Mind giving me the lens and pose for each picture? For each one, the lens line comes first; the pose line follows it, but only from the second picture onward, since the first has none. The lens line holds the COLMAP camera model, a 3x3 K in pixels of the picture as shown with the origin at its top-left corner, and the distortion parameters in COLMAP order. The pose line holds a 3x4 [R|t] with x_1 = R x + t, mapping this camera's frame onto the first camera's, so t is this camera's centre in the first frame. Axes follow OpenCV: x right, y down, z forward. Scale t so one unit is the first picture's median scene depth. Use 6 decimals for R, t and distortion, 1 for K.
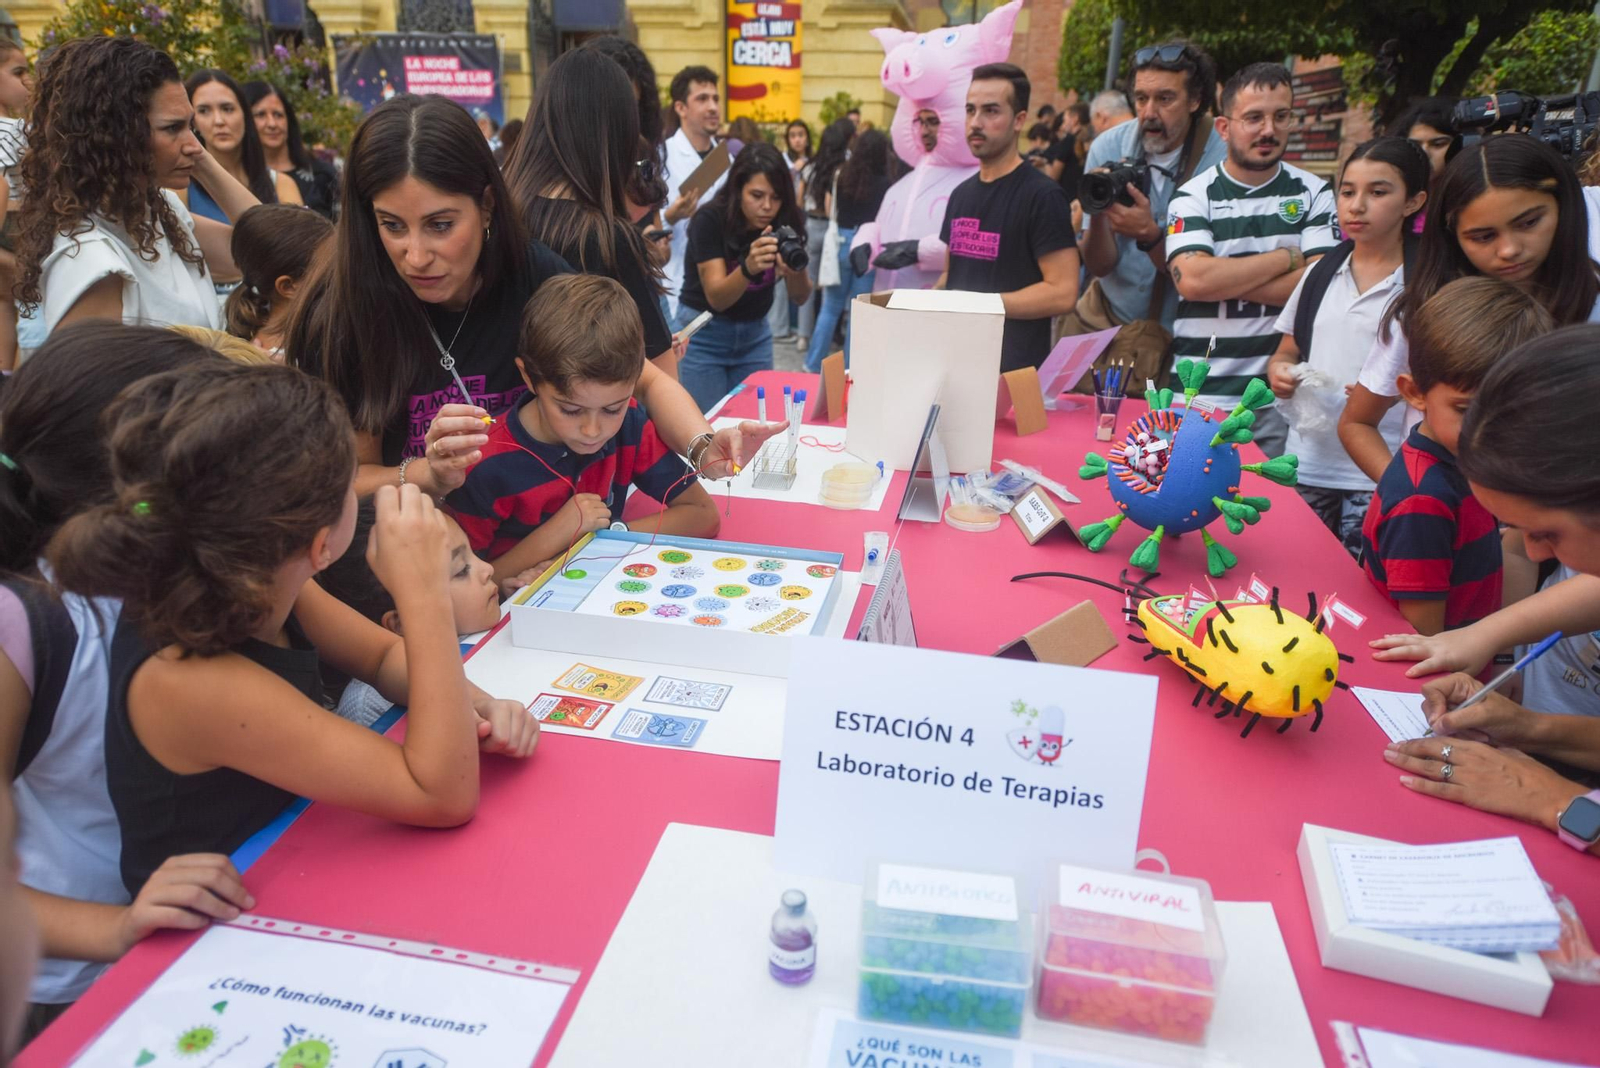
lens RADIAL K [[1081.0, 0, 777.2], [0, 1081.0, 554.2], [0, 0, 1]] dist [-0.005836, -0.001208]
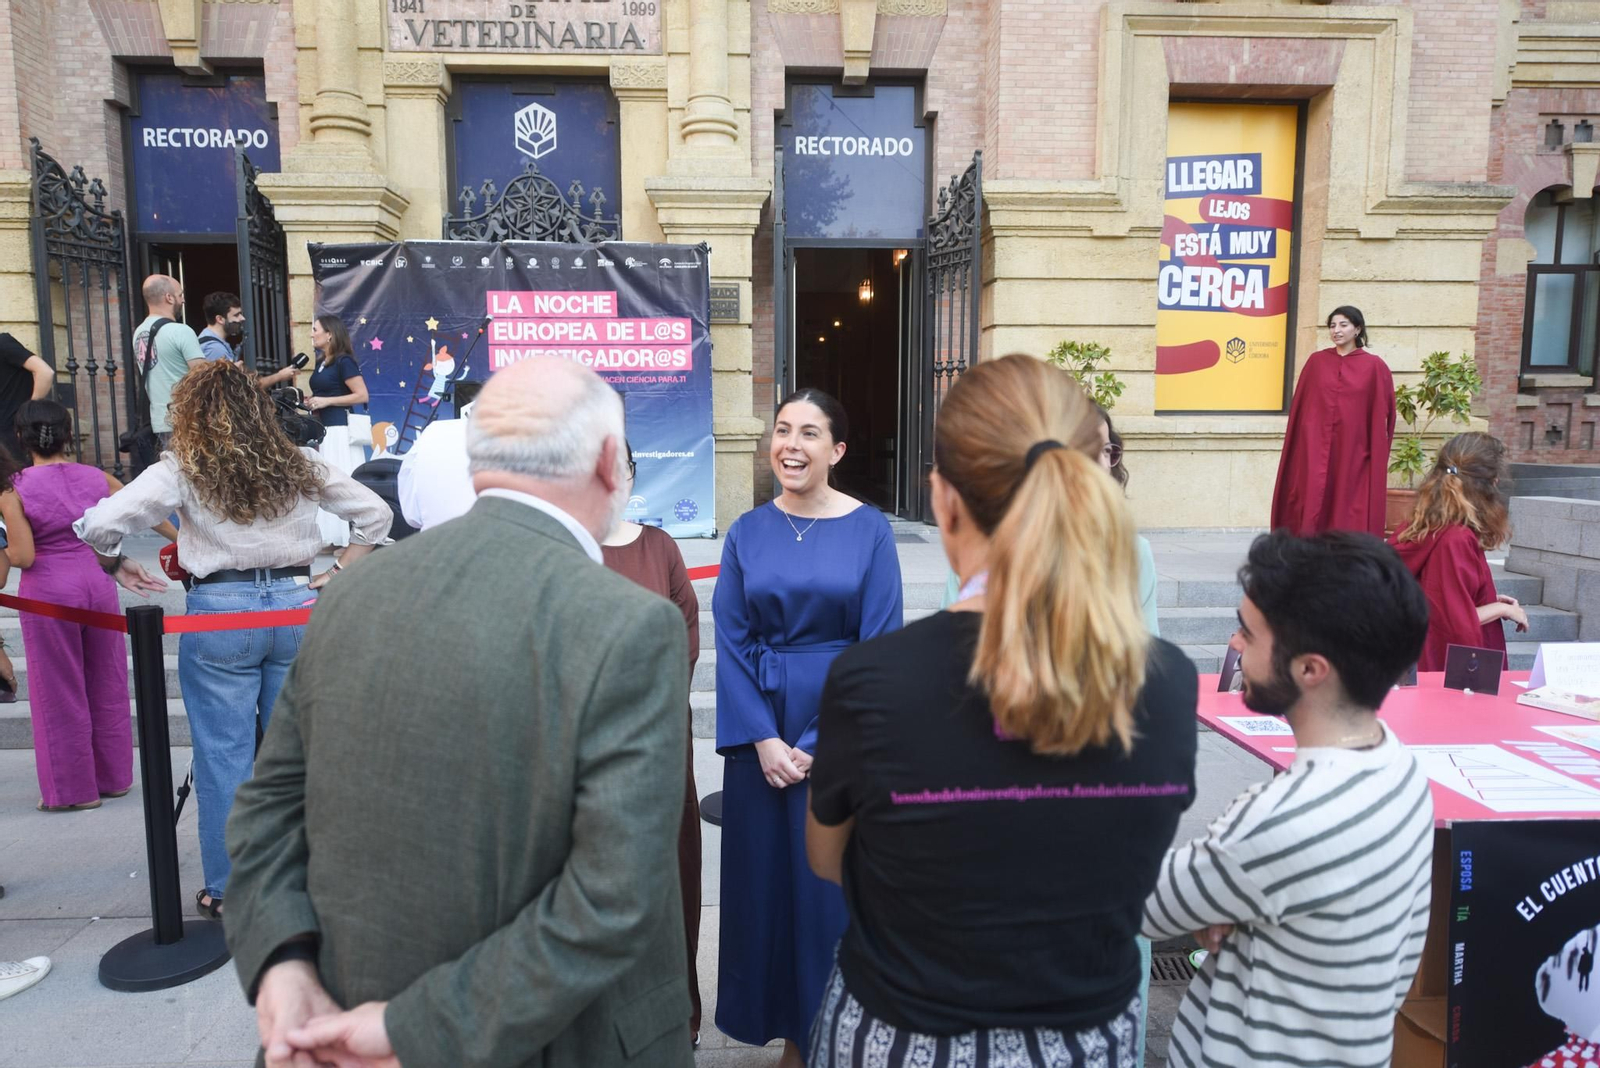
lens RADIAL K [[1081.0, 0, 777.2], [0, 1081.0, 554.2], [0, 0, 1]] dist [-0.005836, -0.001208]
pose [[0.970521, -0.049273, 0.235928, -0.340748], [0.107761, 0.964300, -0.241896, -0.231277], [-0.215586, 0.260189, 0.941182, 0.576263]]
